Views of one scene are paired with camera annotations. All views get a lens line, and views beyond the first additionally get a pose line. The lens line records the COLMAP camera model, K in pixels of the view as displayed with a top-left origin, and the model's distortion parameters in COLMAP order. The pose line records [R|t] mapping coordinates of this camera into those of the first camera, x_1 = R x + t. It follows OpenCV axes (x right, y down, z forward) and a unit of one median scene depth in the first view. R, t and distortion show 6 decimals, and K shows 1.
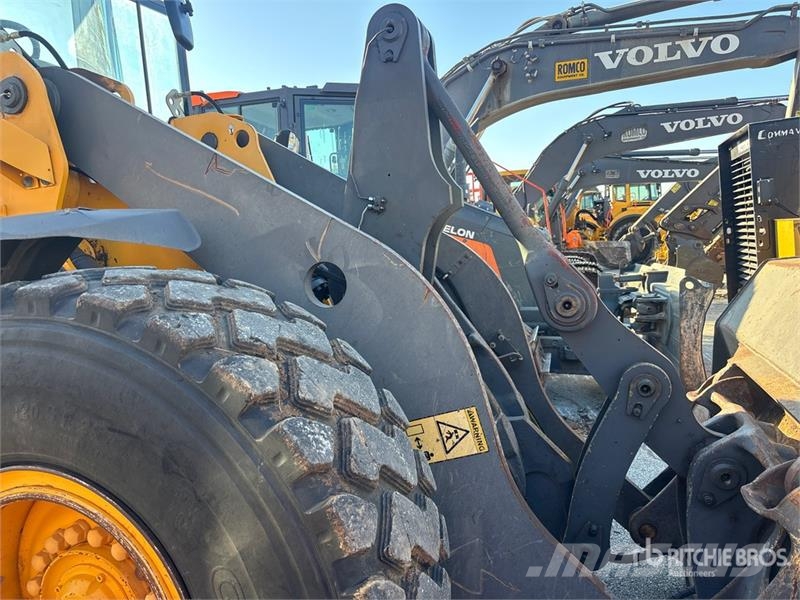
lens RADIAL K [[596.0, 0, 400.0], [0, 596.0, 300.0], [0, 0, 1]] dist [0.053344, -0.064992]
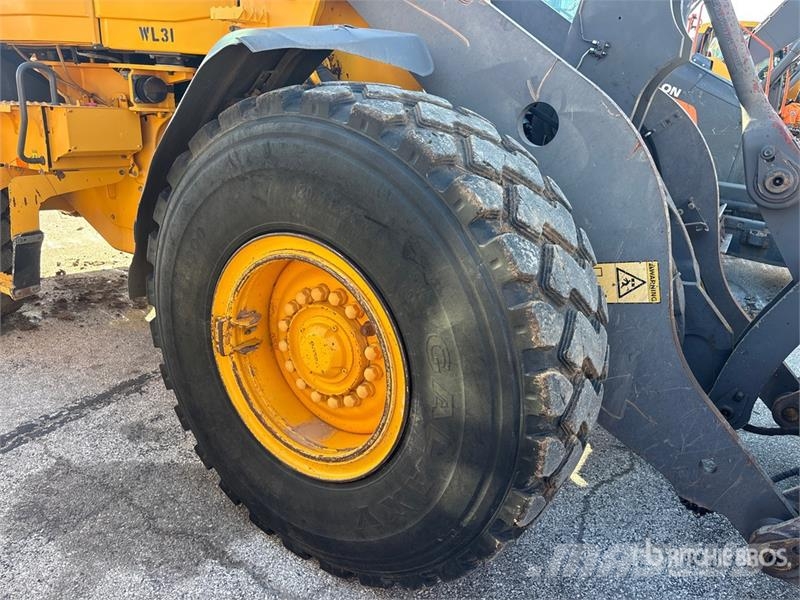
lens RADIAL K [[602.2, 0, 400.0], [0, 602.2, 300.0], [0, 0, 1]] dist [0.059123, -0.073136]
pose [[0.956794, 0.203659, -0.207529, -0.100502], [-0.145510, 0.953300, 0.264662, 0.030499], [0.251738, -0.223030, 0.941746, -0.210278]]
